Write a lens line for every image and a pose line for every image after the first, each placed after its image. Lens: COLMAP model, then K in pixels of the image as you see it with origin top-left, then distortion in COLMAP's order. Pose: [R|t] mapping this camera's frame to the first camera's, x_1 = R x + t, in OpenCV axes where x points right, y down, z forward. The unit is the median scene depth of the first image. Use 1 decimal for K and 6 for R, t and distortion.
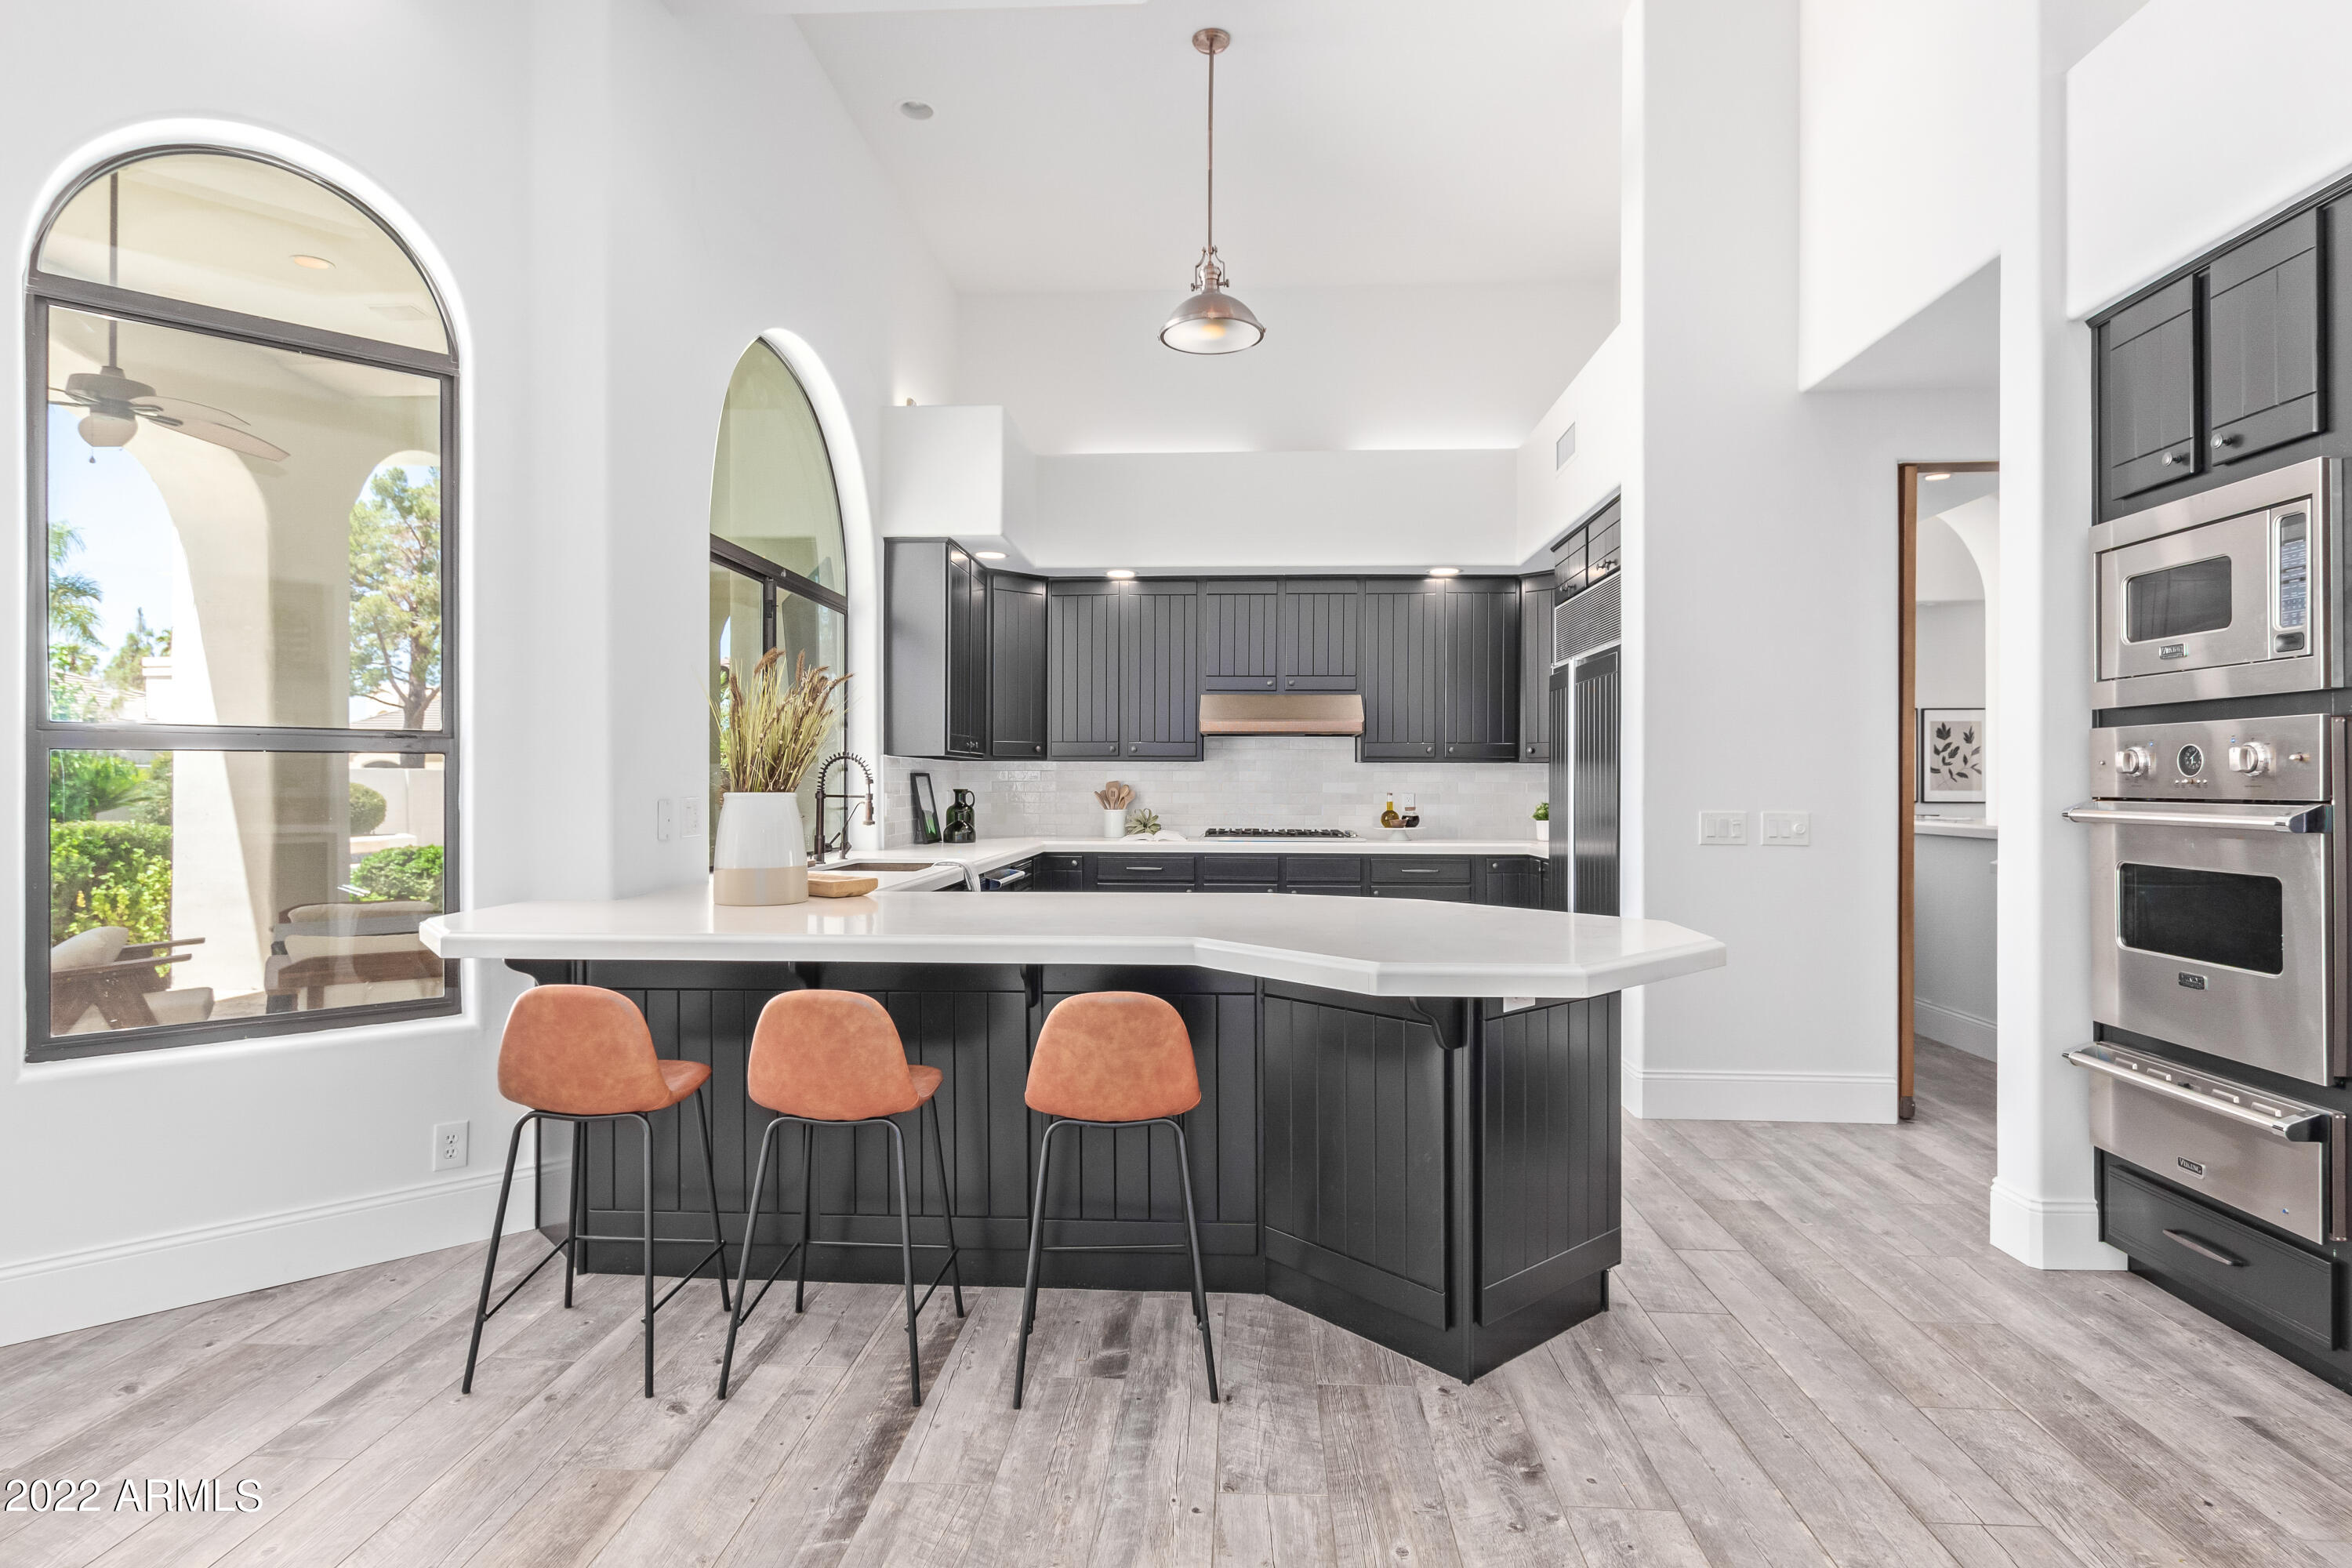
lens RADIAL K [[1206.6, 0, 1176.0], [0, 1206.6, 784.0], [0, 0, 1]] dist [-0.001636, -0.000948]
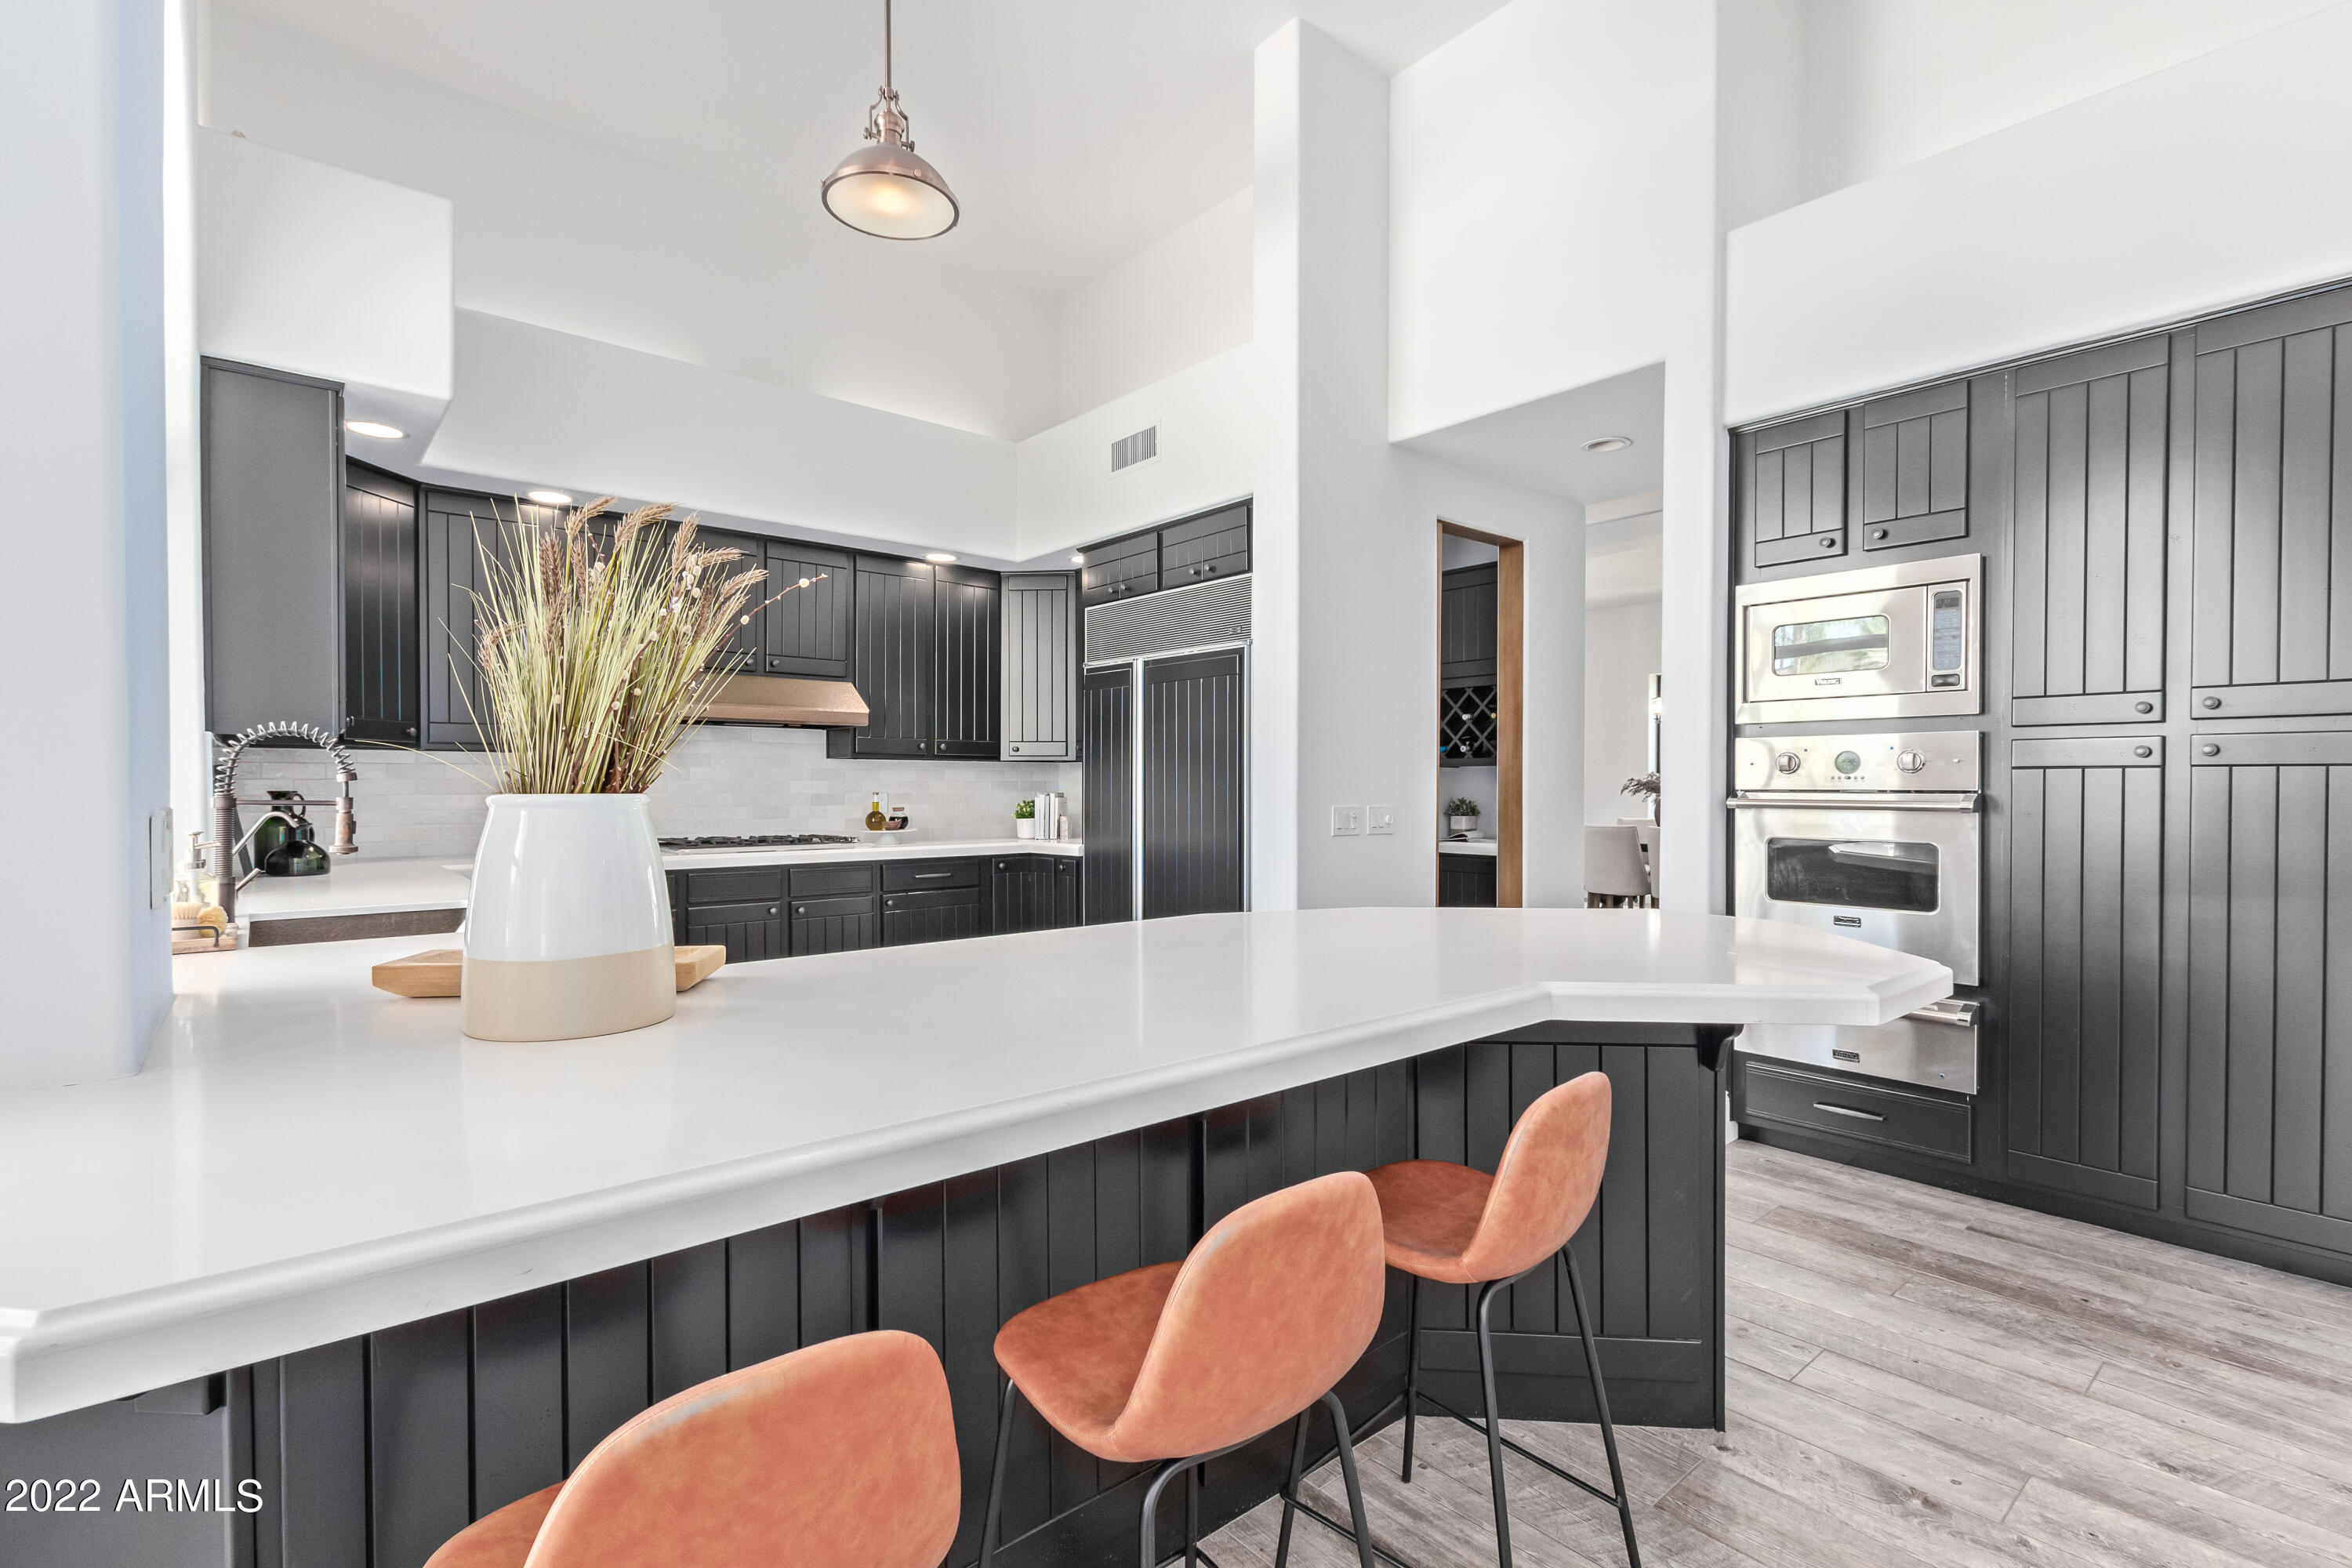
lens RADIAL K [[1082.4, 0, 1179.9], [0, 1082.4, 794.9], [0, 0, 1]] dist [0.005810, -0.000343]
pose [[0.717245, -0.007811, 0.696778, -0.564253], [0.001753, 0.999954, 0.009405, 0.004772], [-0.696819, -0.005524, 0.717225, 0.627226]]
